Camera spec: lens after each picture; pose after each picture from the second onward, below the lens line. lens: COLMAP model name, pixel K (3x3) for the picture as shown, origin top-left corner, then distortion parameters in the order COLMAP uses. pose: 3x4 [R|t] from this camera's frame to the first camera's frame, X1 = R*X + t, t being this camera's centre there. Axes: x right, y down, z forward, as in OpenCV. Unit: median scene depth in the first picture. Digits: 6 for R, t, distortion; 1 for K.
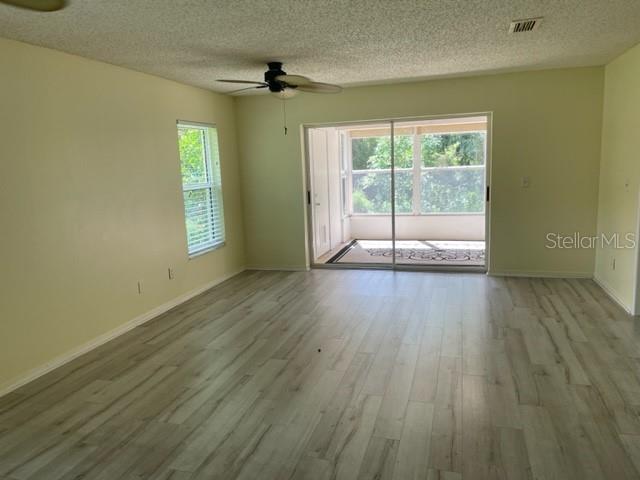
lens RADIAL K [[478.7, 0, 330.0], [0, 478.7, 237.4], [0, 0, 1]] dist [0.039697, -0.076894]
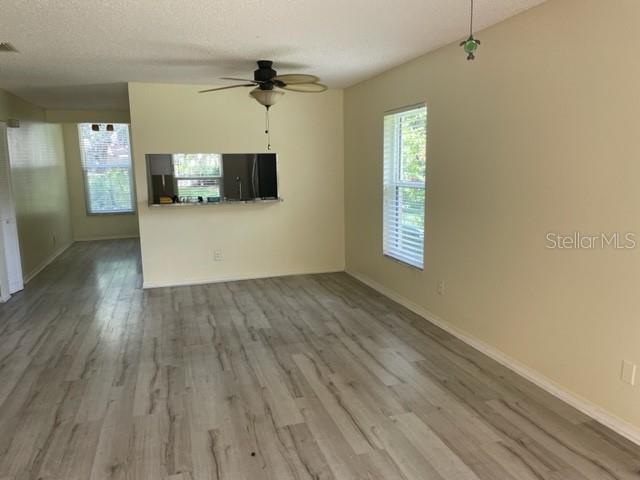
lens RADIAL K [[478.7, 0, 330.0], [0, 478.7, 237.4], [0, 0, 1]] dist [0.039697, -0.076894]
pose [[-0.828074, 0.133424, -0.544511, 0.251180], [-0.045839, 0.951900, 0.302959, -0.295335], [0.558742, 0.275832, -0.782128, 1.809581]]
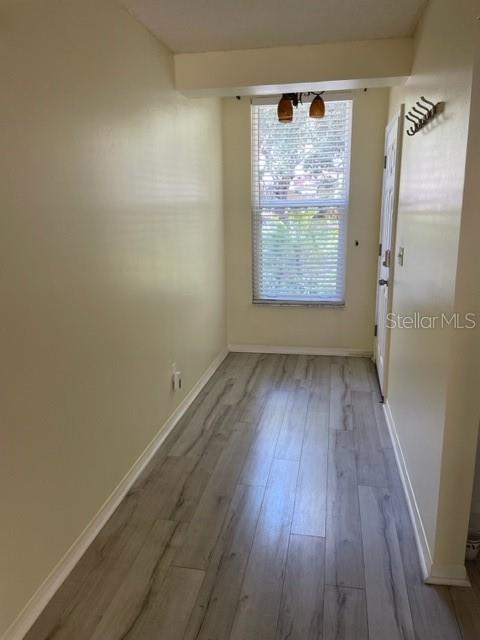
lens RADIAL K [[478.7, 0, 240.0], [0, 478.7, 320.0], [0, 0, 1]] dist [0.039697, -0.076894]
pose [[-0.996015, 0.062142, -0.063971, 0.152553], [0.032731, 0.921936, 0.385957, -0.174046], [0.082961, 0.382325, -0.920296, 1.108752]]
